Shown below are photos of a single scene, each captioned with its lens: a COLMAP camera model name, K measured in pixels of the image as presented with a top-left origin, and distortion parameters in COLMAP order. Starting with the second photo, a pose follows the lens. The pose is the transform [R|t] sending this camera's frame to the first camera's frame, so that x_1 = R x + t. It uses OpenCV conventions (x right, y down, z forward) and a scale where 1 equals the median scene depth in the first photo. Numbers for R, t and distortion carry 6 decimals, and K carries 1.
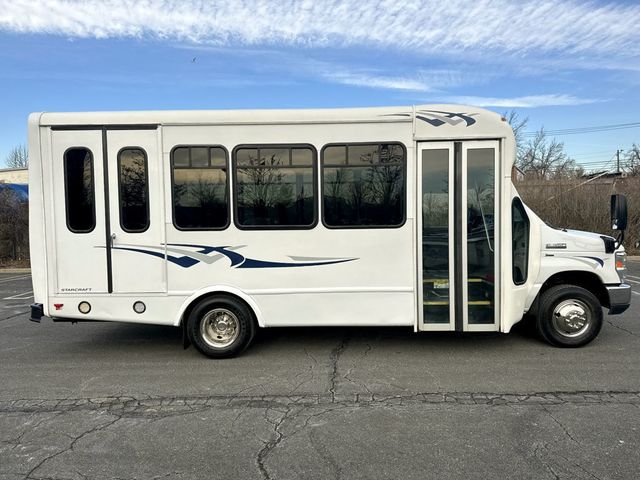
lens RADIAL K [[455.0, 0, 321.7], [0, 455.0, 236.9], [0, 0, 1]] dist [0.046472, -0.043271]
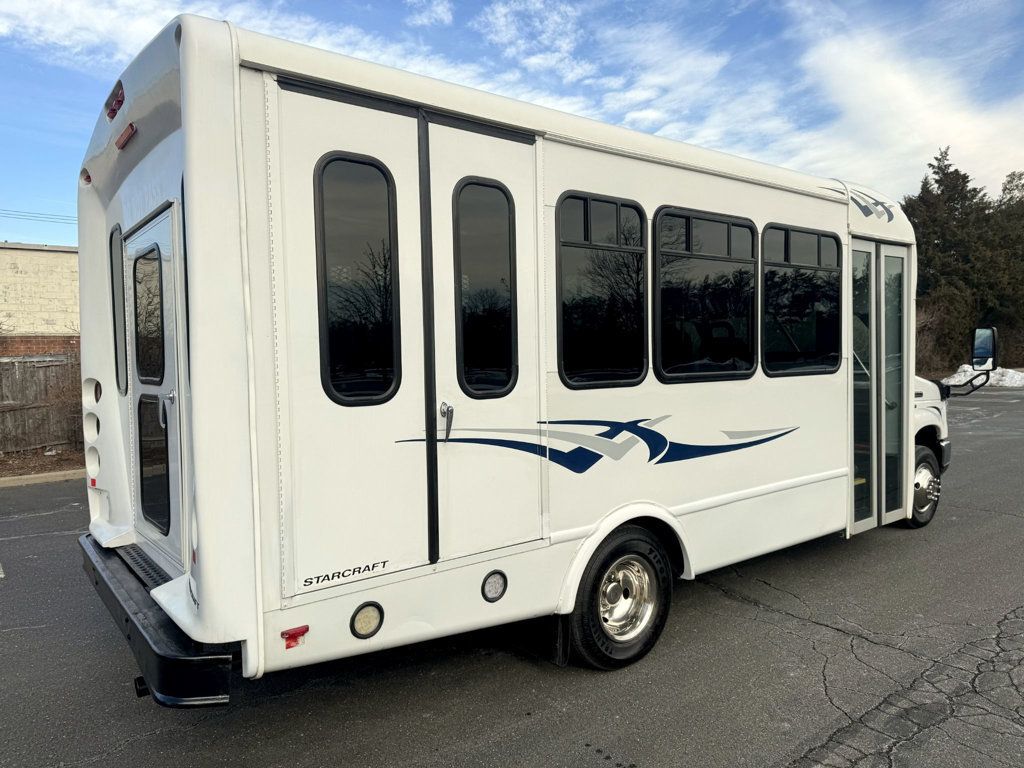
lens RADIAL K [[728.0, 0, 514.7], [0, 728.0, 379.1], [0, 0, 1]] dist [0.046472, -0.043271]
pose [[0.768711, -0.022591, 0.639197, -0.793358], [0.041196, 0.999050, -0.014234, -0.015102], [-0.638268, 0.037274, 0.768912, 0.508776]]
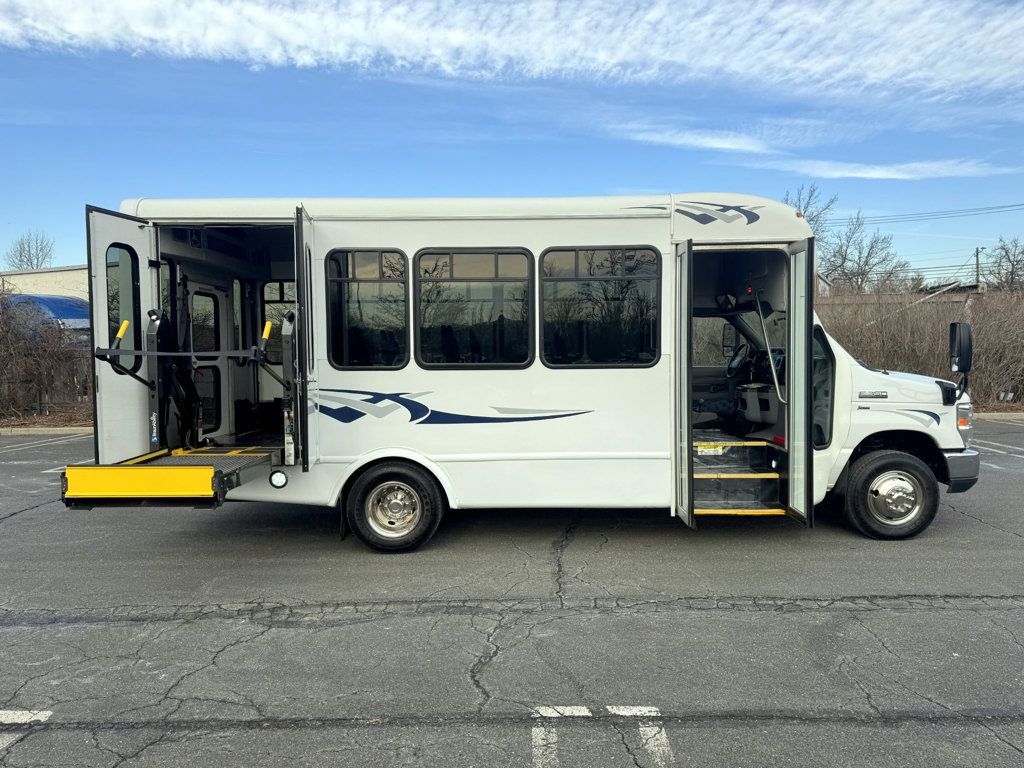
lens RADIAL K [[726.3, 0, 516.1], [0, 726.3, 379.0], [0, 0, 1]] dist [0.073751, -0.085469]
pose [[0.999915, 0.005207, 0.011988, -0.050422], [-0.005159, 0.999978, -0.004090, 0.003495], [-0.012010, 0.004028, 0.999920, -0.122273]]
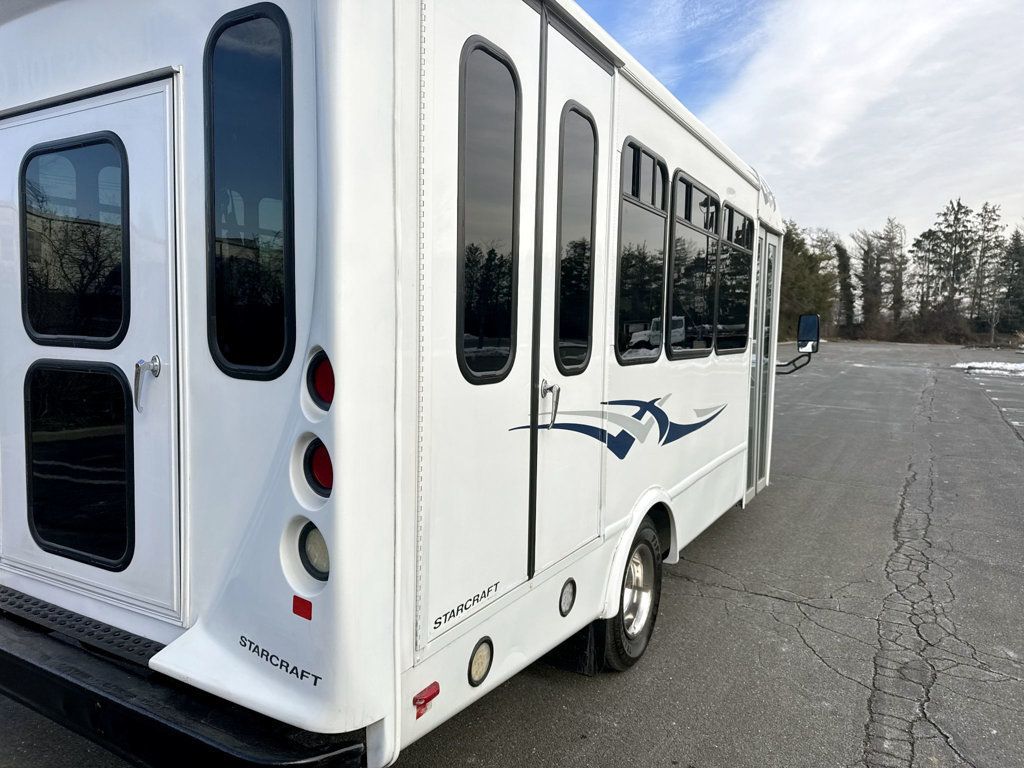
lens RADIAL K [[727.8, 0, 514.7], [0, 727.8, 381.5], [0, 0, 1]] dist [0.052128, -0.049890]
pose [[0.469408, -0.042613, 0.881953, -0.890594], [0.019813, 0.999092, 0.037727, -0.024086], [-0.882759, -0.000235, 0.469826, 0.797995]]
